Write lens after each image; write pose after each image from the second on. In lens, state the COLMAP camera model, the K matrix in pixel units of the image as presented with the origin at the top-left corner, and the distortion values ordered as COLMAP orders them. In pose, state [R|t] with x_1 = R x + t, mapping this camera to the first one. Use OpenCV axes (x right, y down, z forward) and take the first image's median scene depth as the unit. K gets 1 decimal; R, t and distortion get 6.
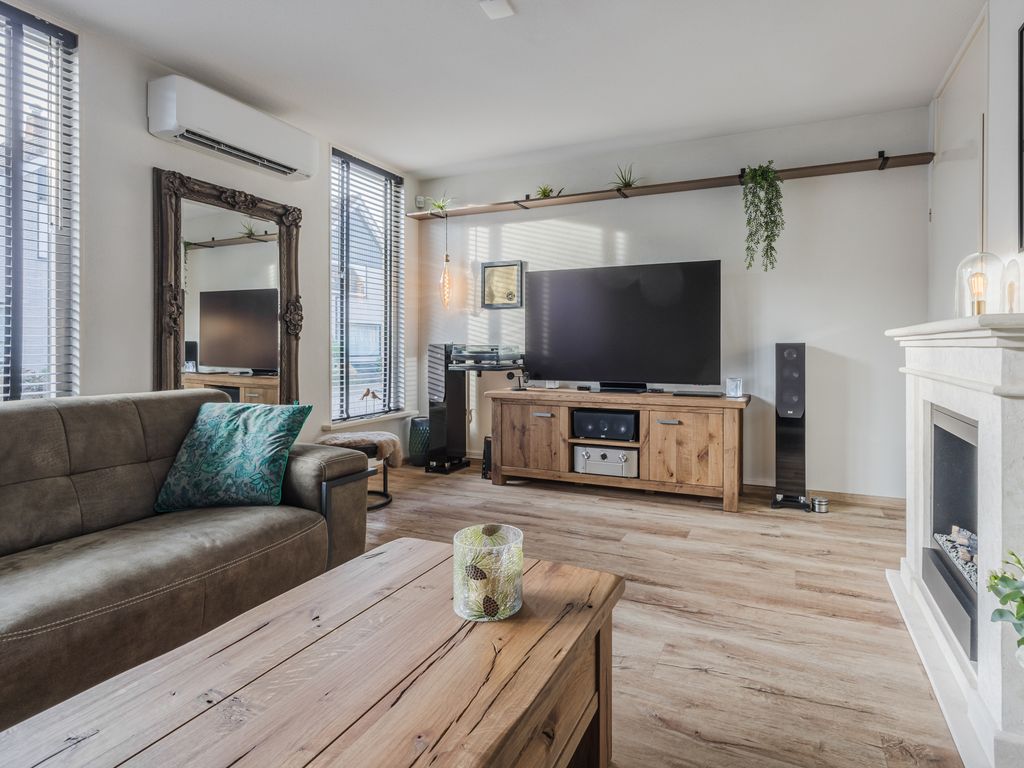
lens RADIAL K [[525.4, 0, 574.0], [0, 525.4, 348.8], [0, 0, 1]] dist [-0.001107, 0.000828]
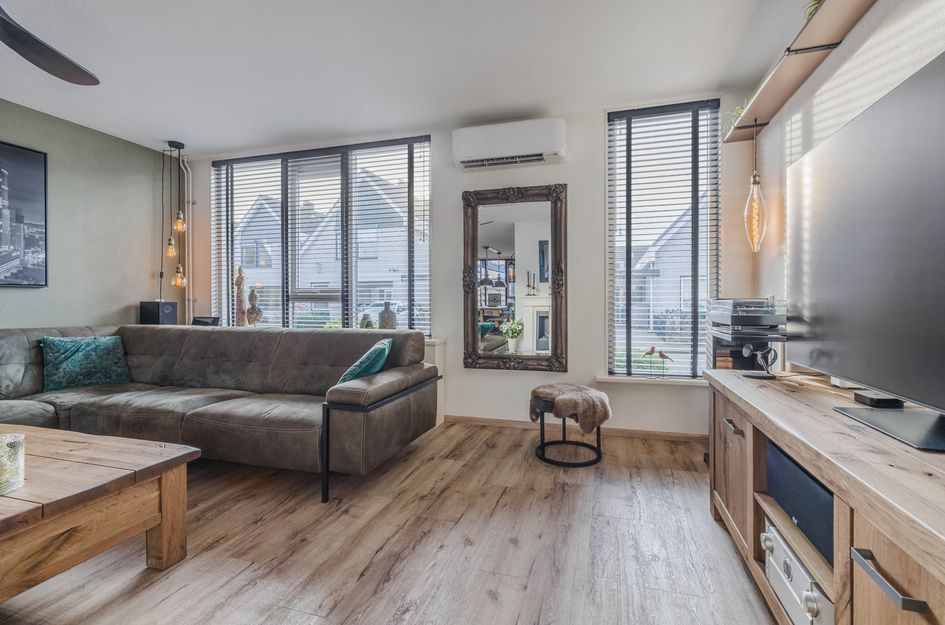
lens RADIAL K [[410.3, 0, 489.4], [0, 410.3, 303.8], [0, 0, 1]] dist [0.002901, 0.000378]
pose [[0.113225, 0.001645, -0.993568, 0.338092], [0.000144, 0.999999, 0.001672, -0.003462], [0.993569, -0.000333, 0.113224, 0.692257]]
